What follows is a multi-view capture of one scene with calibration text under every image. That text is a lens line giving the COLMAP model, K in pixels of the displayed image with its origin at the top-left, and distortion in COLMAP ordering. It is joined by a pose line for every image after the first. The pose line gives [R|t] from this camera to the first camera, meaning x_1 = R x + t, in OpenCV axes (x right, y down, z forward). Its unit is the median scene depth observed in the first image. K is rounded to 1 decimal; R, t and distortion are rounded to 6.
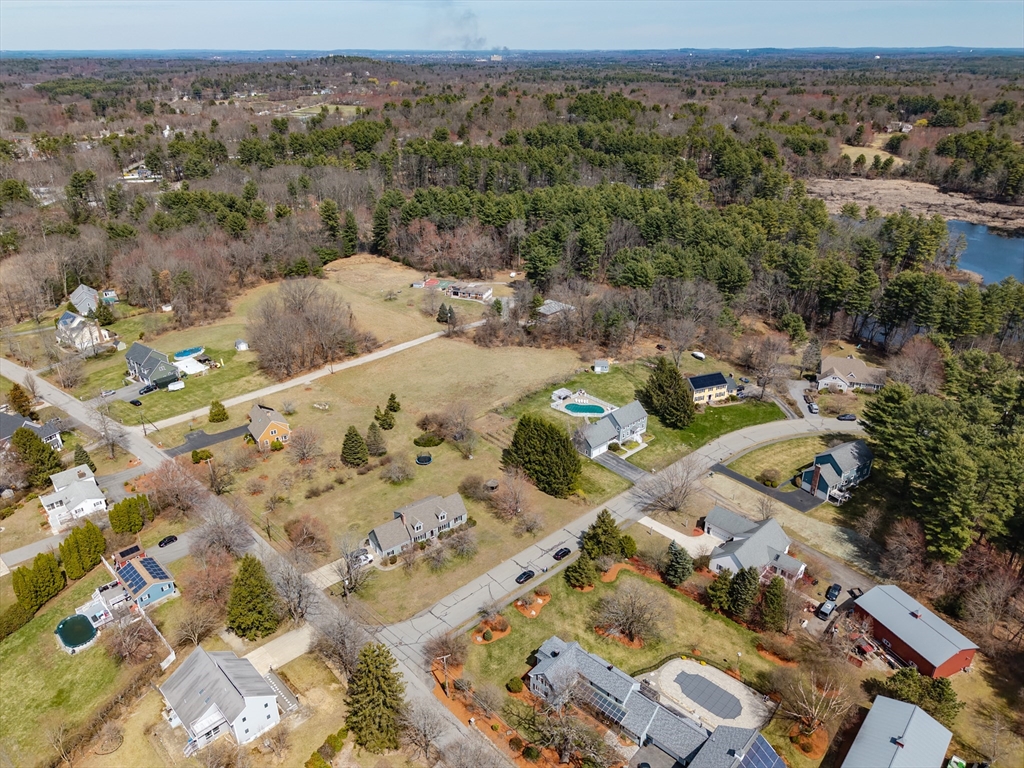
lens RADIAL K [[711.0, 0, 513.2], [0, 711.0, 381.3], [0, 0, 1]] dist [0.023552, -0.022303]
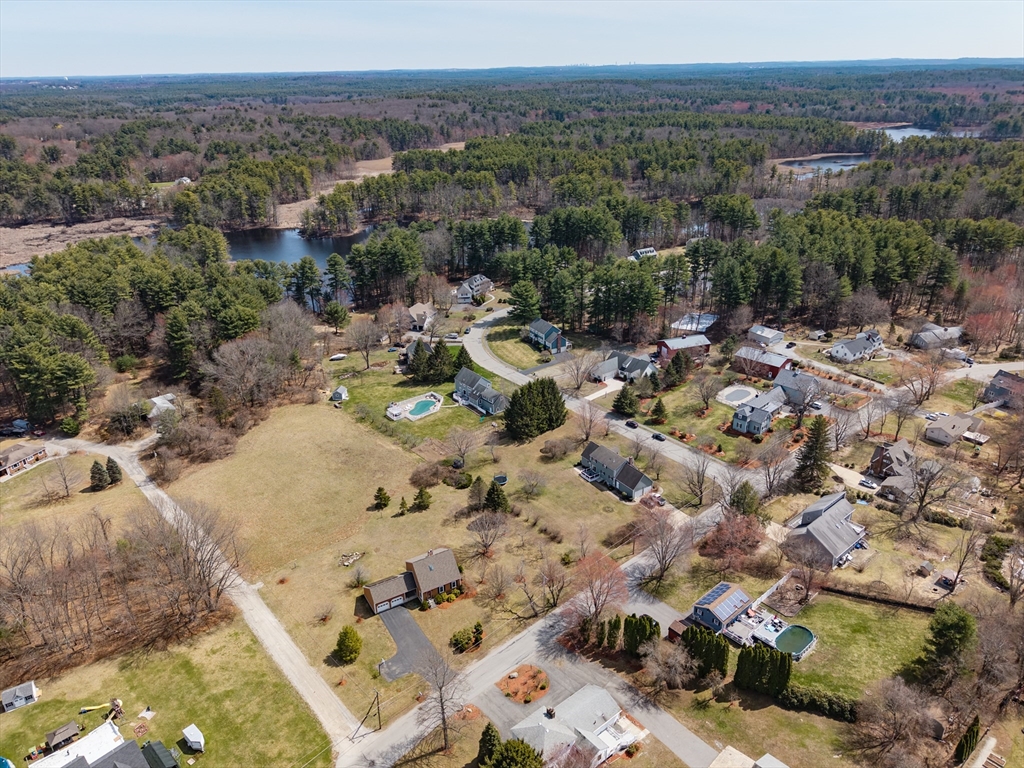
lens RADIAL K [[711.0, 0, 513.2], [0, 711.0, 384.1], [0, 0, 1]] dist [0.023552, -0.022303]
pose [[0.068151, -0.408140, 0.910372, -1.097937], [0.439660, 0.831397, 0.339820, -0.378231], [-0.895575, 0.377095, 0.236103, 0.751992]]
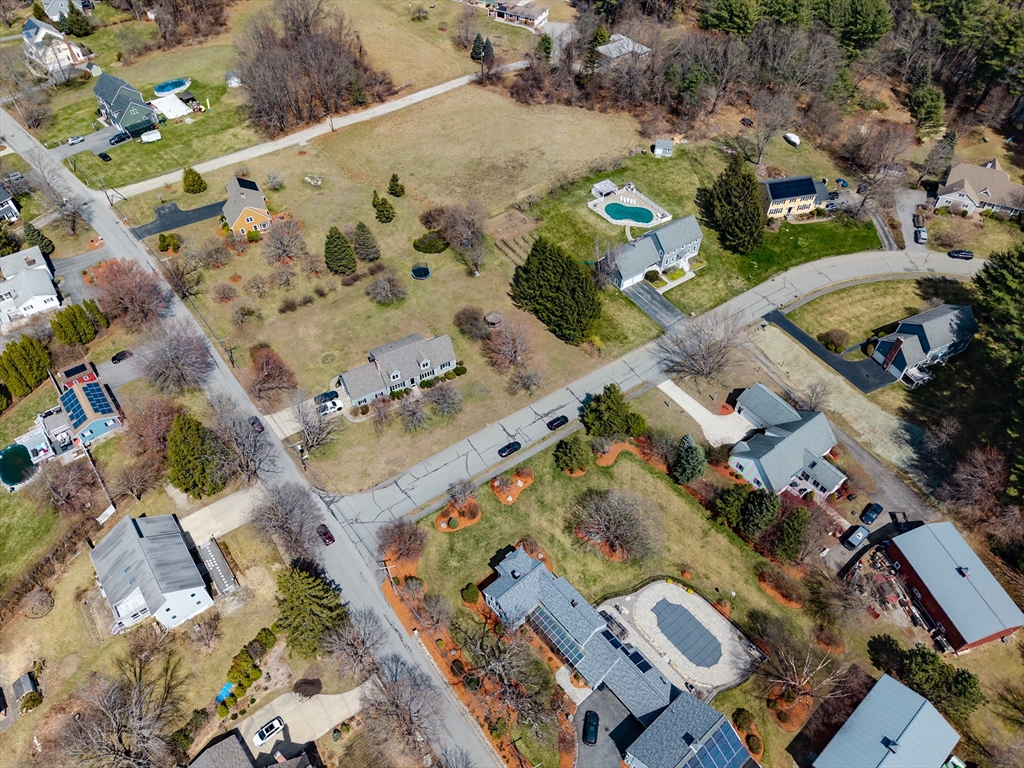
lens RADIAL K [[711.0, 0, 513.3], [0, 711.0, 390.3], [0, 0, 1]] dist [0.023552, -0.022303]
pose [[0.991321, 0.106590, -0.076954, 0.068329], [-0.066539, 0.911637, 0.405573, -0.121235], [0.113384, -0.396933, 0.910817, 0.206201]]
